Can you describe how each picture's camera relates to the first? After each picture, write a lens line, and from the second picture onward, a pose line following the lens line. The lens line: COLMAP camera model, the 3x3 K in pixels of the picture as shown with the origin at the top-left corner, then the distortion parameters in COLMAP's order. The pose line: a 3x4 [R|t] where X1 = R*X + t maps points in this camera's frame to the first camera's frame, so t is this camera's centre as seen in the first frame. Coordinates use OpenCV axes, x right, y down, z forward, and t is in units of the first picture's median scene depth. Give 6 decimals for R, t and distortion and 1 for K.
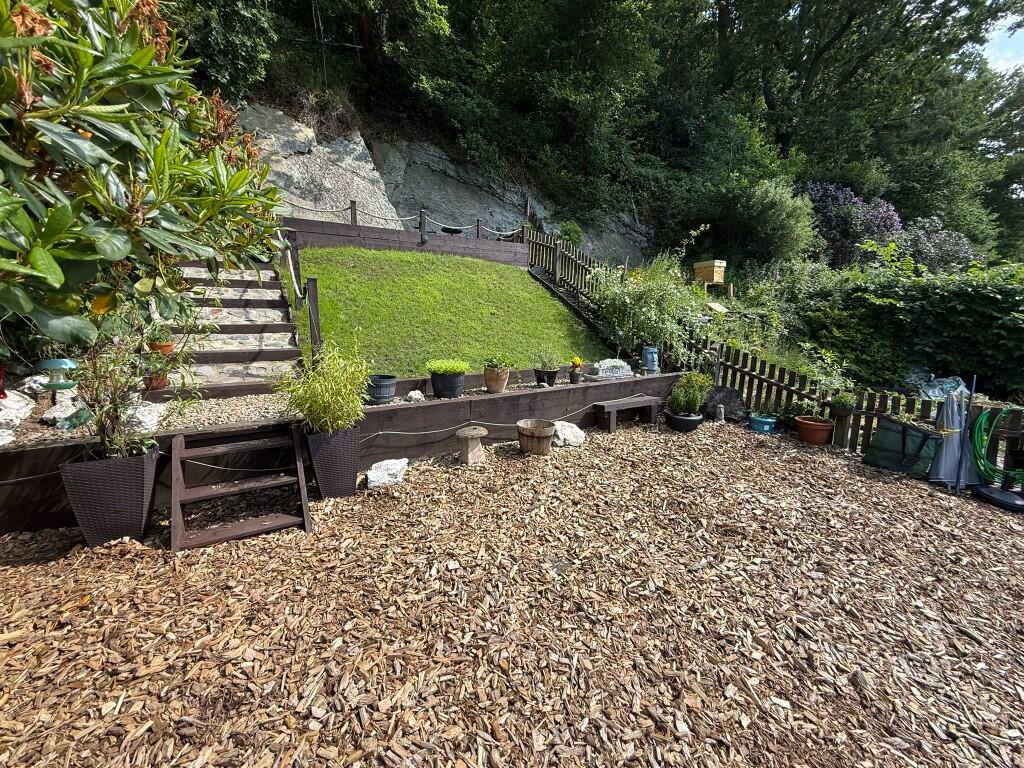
lens RADIAL K [[407.8, 0, 508.2], [0, 407.8, 385.0], [0, 0, 1]] dist [-0.000391, 0.000202]
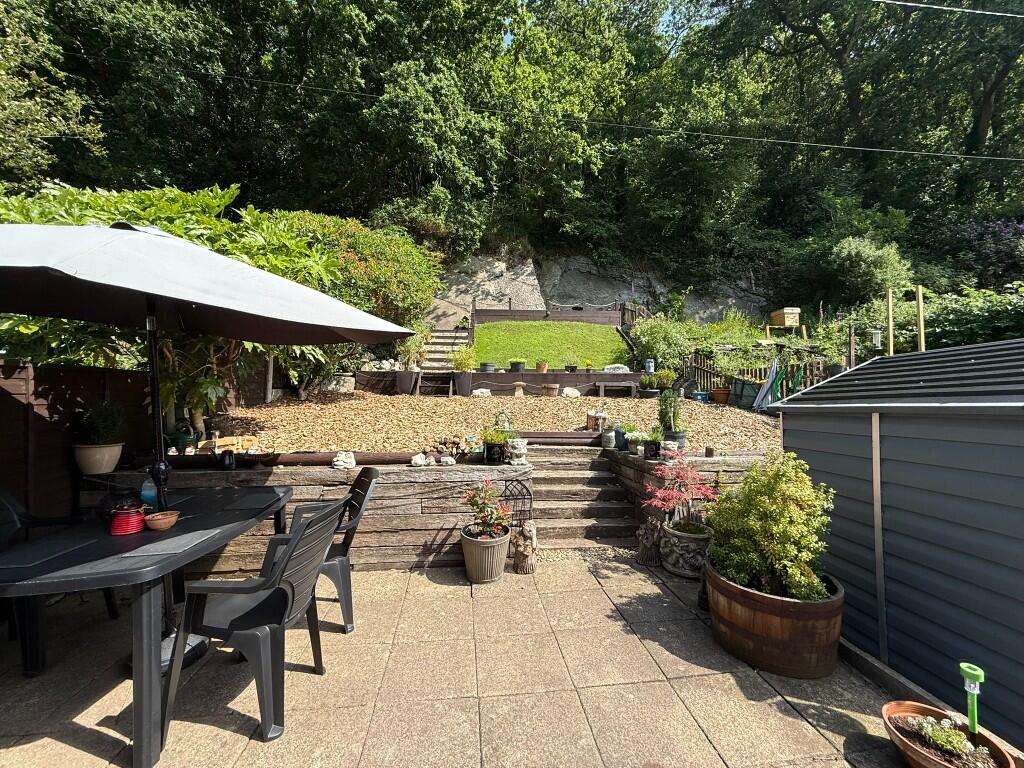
lens RADIAL K [[407.8, 0, 509.4], [0, 407.8, 384.4], [0, 0, 1]] dist [-0.000391, 0.000202]
pose [[0.870310, -0.016267, -0.492236, 0.495392], [-0.084836, 0.979563, -0.182368, 0.266665], [0.485143, 0.200477, 0.851144, -0.499126]]
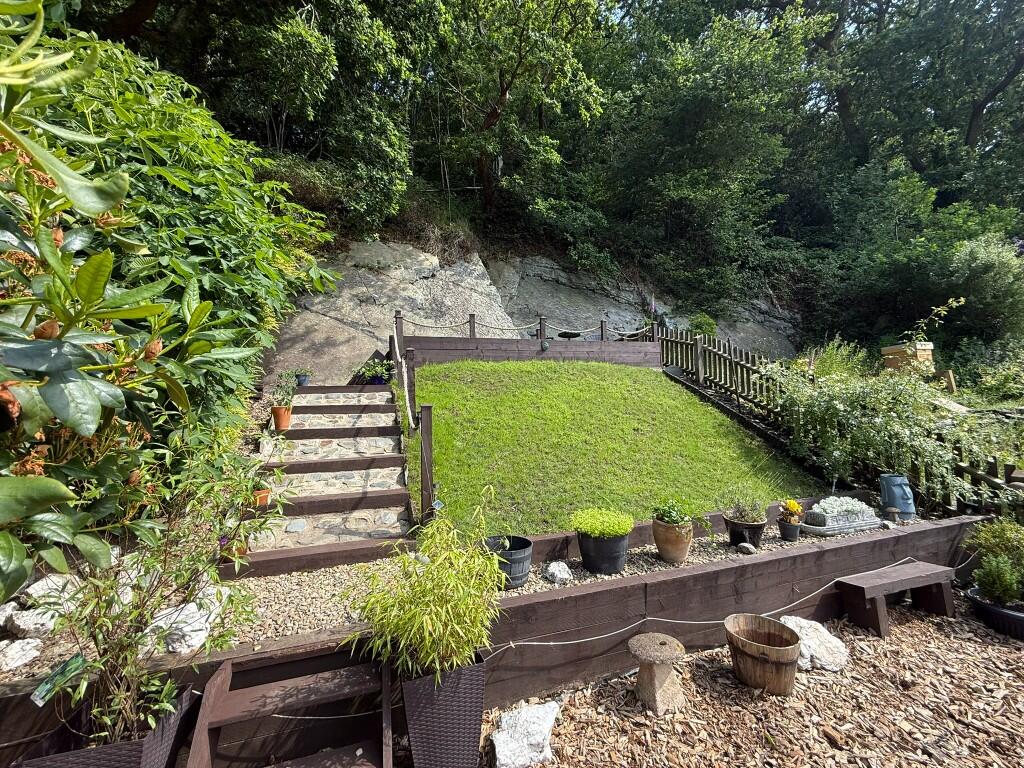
lens RADIAL K [[407.8, 0, 508.4], [0, 407.8, 382.8], [0, 0, 1]] dist [-0.000391, 0.000202]
pose [[0.968087, -0.056031, -0.244272, -0.064133], [-0.004659, 0.970495, -0.241077, -0.056835], [0.250572, 0.234521, 0.939262, 0.139079]]
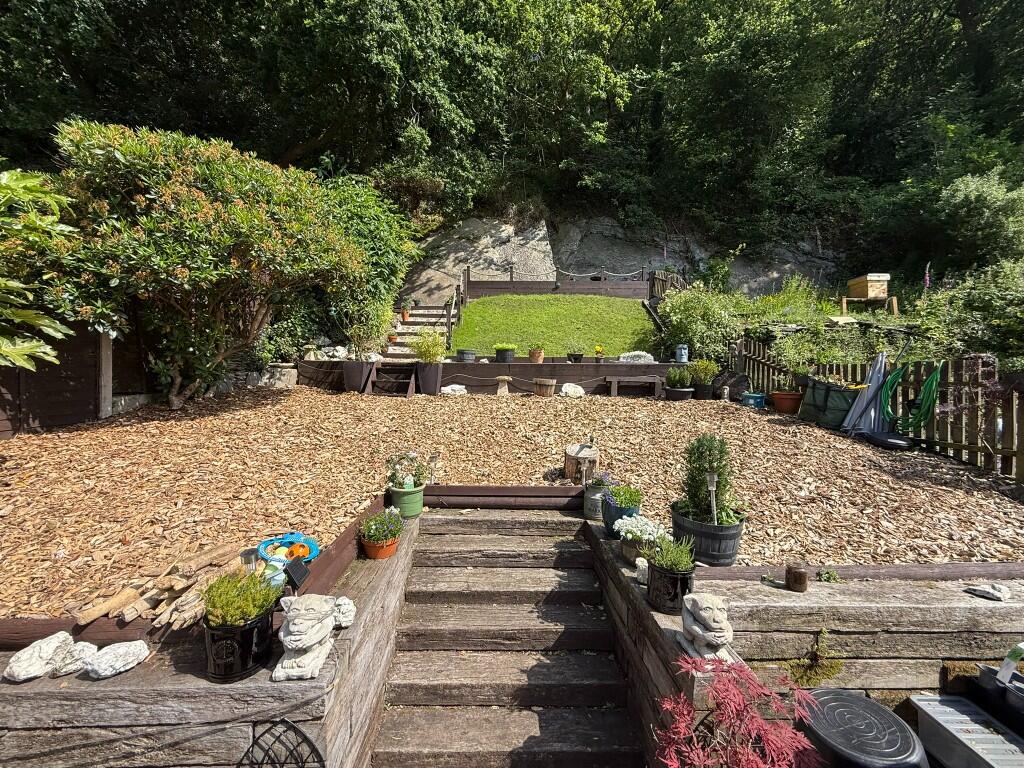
lens RADIAL K [[407.8, 0, 509.4], [0, 407.8, 383.3], [0, 0, 1]] dist [-0.000391, 0.000202]
pose [[0.829274, 0.018757, -0.558527, 0.451425], [-0.101254, 0.987938, -0.117159, 0.165280], [0.549592, 0.153710, 0.821171, -0.217101]]
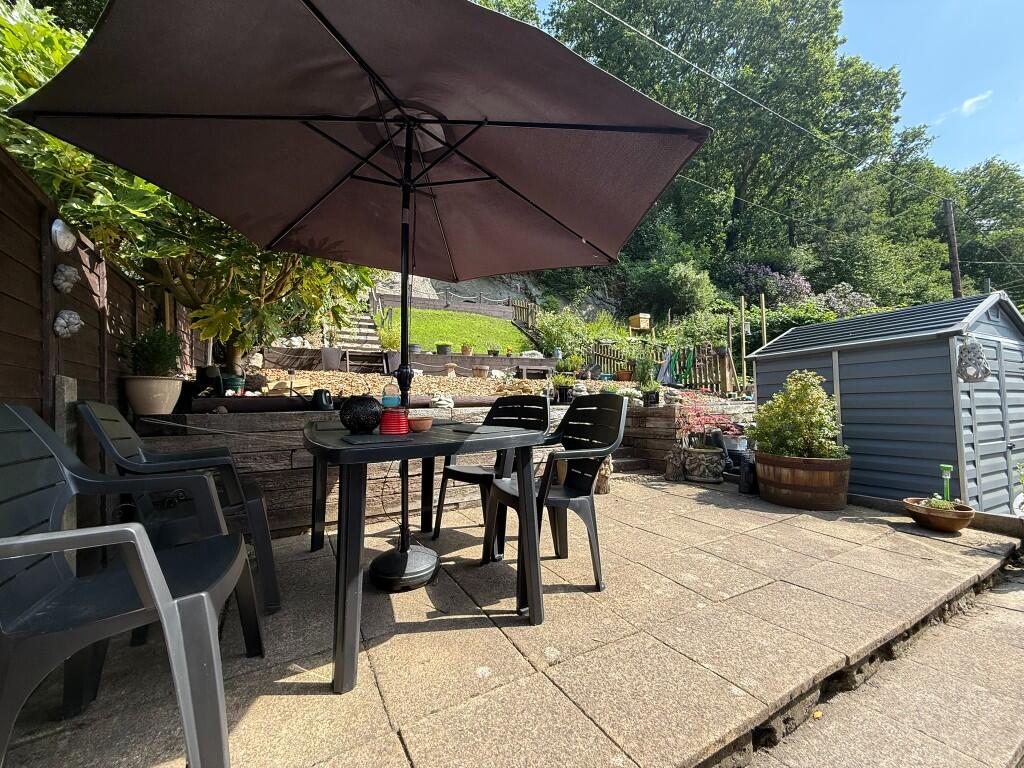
lens RADIAL K [[407.8, 0, 509.1], [0, 407.8, 385.6], [0, 0, 1]] dist [-0.000391, 0.000202]
pose [[0.992432, -0.017565, -0.121535, 0.261002], [-0.008210, 0.978012, -0.208388, 0.350949], [0.122523, 0.207809, 0.970466, -0.605266]]
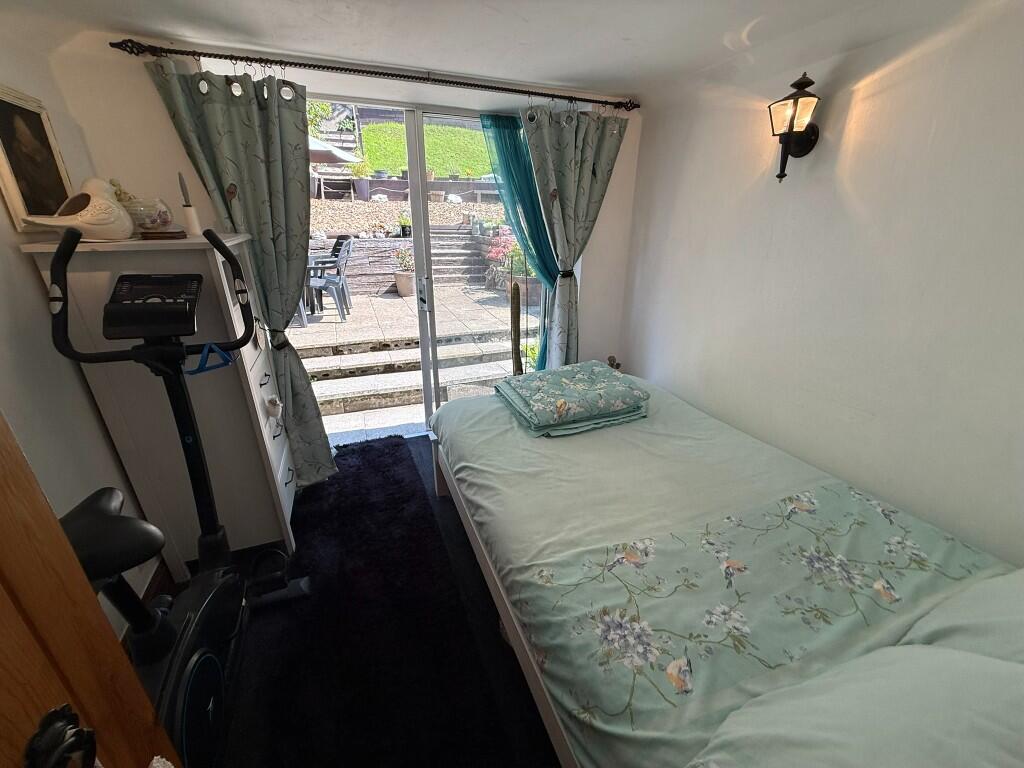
lens RADIAL K [[407.8, 0, 513.3], [0, 407.8, 384.8], [0, 0, 1]] dist [-0.000391, 0.000202]
pose [[0.967992, 0.102123, -0.229266, 0.672775], [-0.047019, 0.971091, 0.234035, 0.352694], [0.246538, -0.215764, 0.944809, -0.870335]]
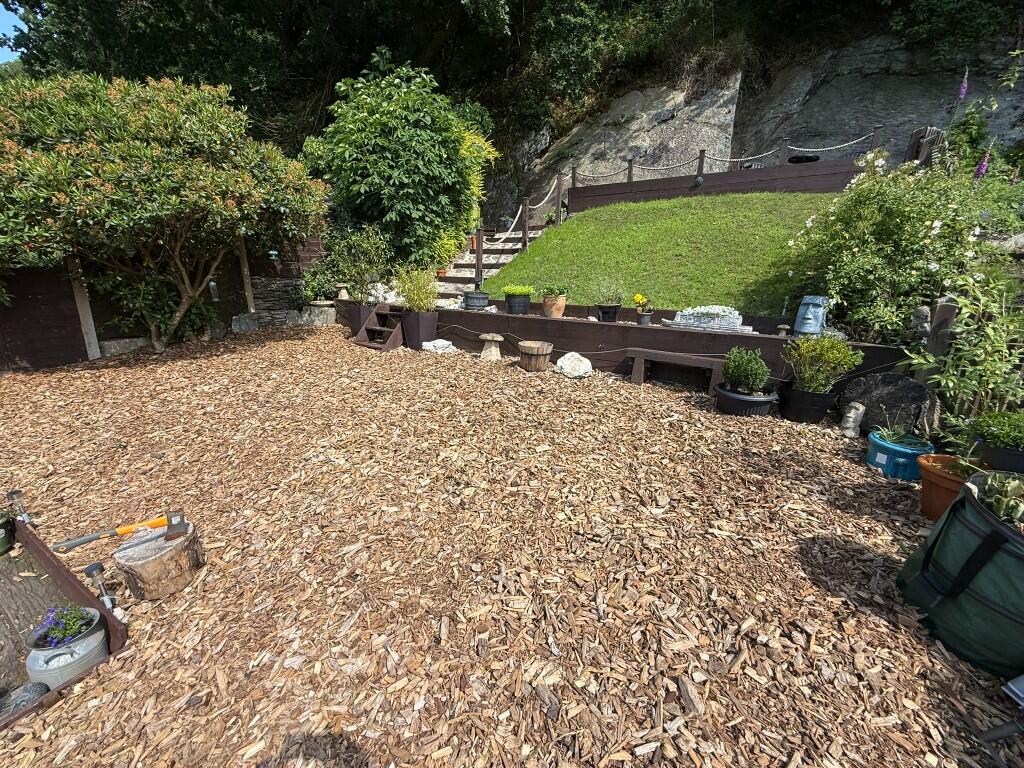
lens RADIAL K [[407.8, 0, 511.5], [0, 407.8, 383.3], [0, 0, 1]] dist [-0.000391, 0.000202]
pose [[0.395383, 0.232830, -0.888517, 0.553178], [-0.182935, 0.967921, 0.172232, 0.009931], [0.900115, 0.094443, 0.425293, 0.248593]]
